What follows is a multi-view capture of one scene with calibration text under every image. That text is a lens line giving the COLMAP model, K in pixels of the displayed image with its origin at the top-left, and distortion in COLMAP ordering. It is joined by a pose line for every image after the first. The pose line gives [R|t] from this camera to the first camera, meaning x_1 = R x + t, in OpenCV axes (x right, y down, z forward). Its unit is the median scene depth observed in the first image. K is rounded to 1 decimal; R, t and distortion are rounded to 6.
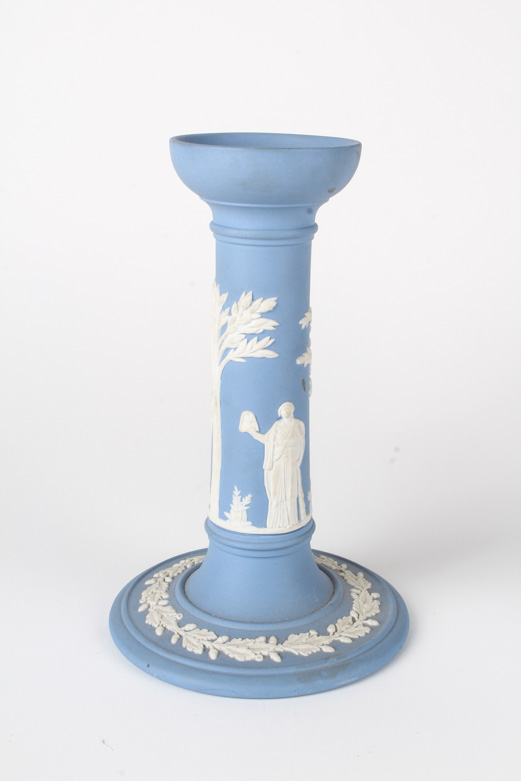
lens RADIAL K [[1152.8, 0, 257.9], [0, 1152.8, 387.9], [0, 0, 1]] dist [-0.044592, 0.000000]
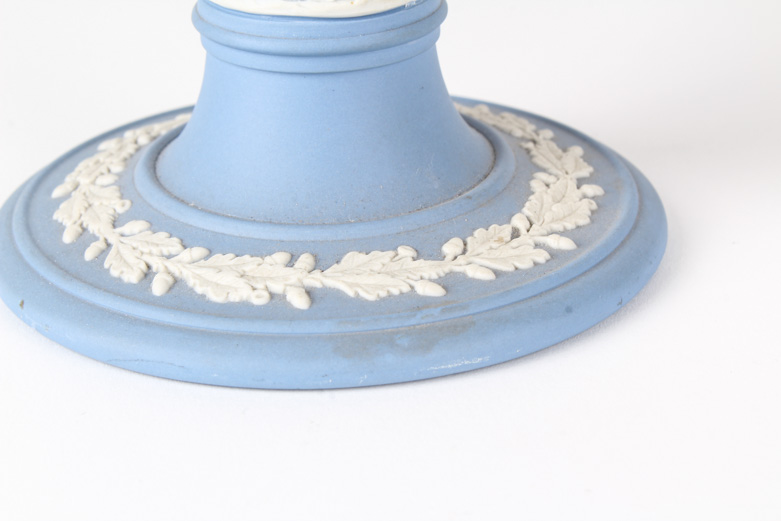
lens RADIAL K [[1761.2, 0, 389.4], [0, 1761.2, 261.1], [0, 0, 1]] dist [0.058326, 0.000000]
pose [[0.981334, 0.050482, -0.185570, 0.163496], [-0.025134, 0.990323, 0.136487, 0.127416], [0.190664, -0.129276, 0.973106, 0.365236]]
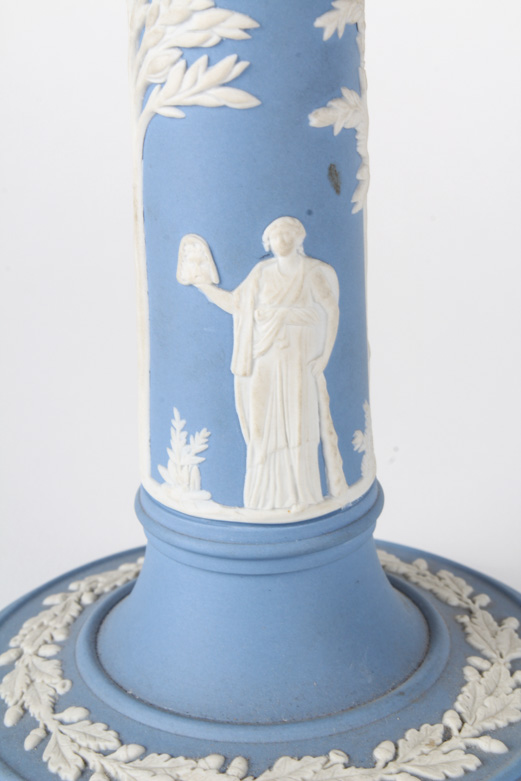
lens RADIAL K [[1761.2, 0, 256.6], [0, 1761.2, 394.8], [0, 0, 1]] dist [0.058326, 0.000000]
pose [[0.969149, 0.058230, -0.239497, 0.169688], [-0.037116, 0.995091, 0.091745, 0.017809], [0.243663, -0.080025, 0.966553, 0.364134]]
